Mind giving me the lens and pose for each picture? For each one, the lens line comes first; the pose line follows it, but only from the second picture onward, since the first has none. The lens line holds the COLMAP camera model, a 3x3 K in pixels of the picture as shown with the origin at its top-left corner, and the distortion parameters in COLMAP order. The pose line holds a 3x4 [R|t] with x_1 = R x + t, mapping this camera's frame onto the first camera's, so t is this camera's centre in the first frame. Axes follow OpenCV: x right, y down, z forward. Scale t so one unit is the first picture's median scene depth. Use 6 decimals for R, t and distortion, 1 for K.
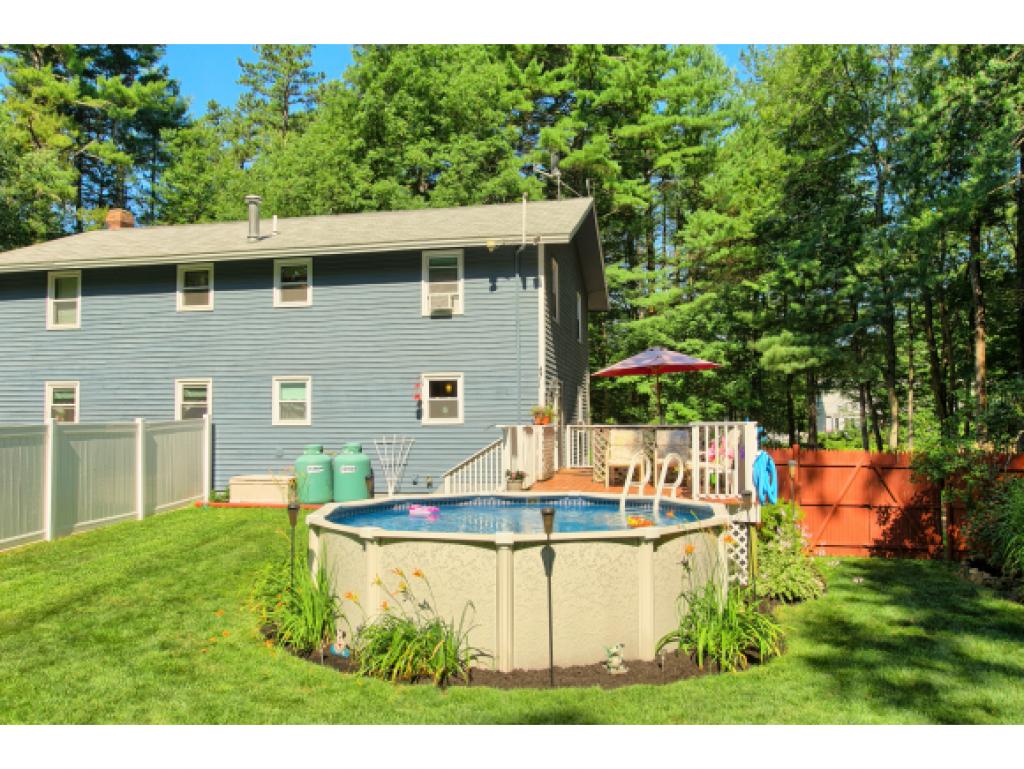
lens RADIAL K [[813.8, 0, 501.1], [0, 813.8, 382.0], [0, 0, 1]] dist [0.010550, 0.011735]
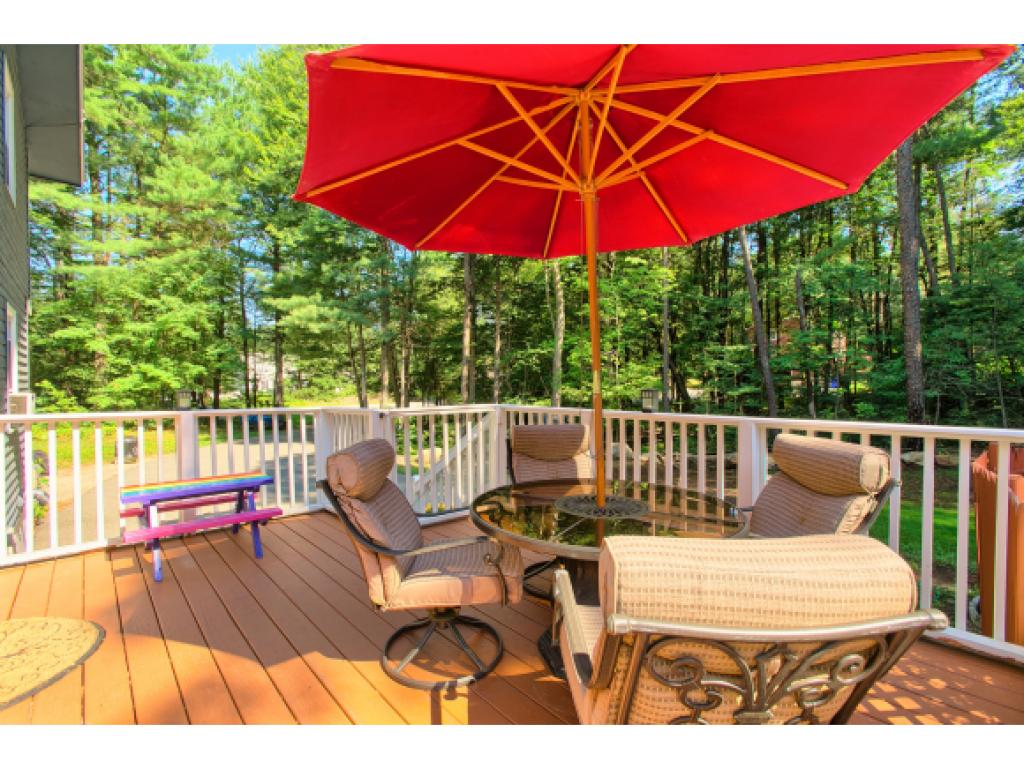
lens RADIAL K [[457.9, 0, 509.0], [0, 457.9, 395.7], [0, 0, 1]] dist [-0.012658, 0.006186]
pose [[0.575429, -0.008739, 0.817805, 0.069899], [-0.052517, 0.997484, 0.047612, 0.034577], [-0.816164, -0.070346, 0.573522, 0.818363]]
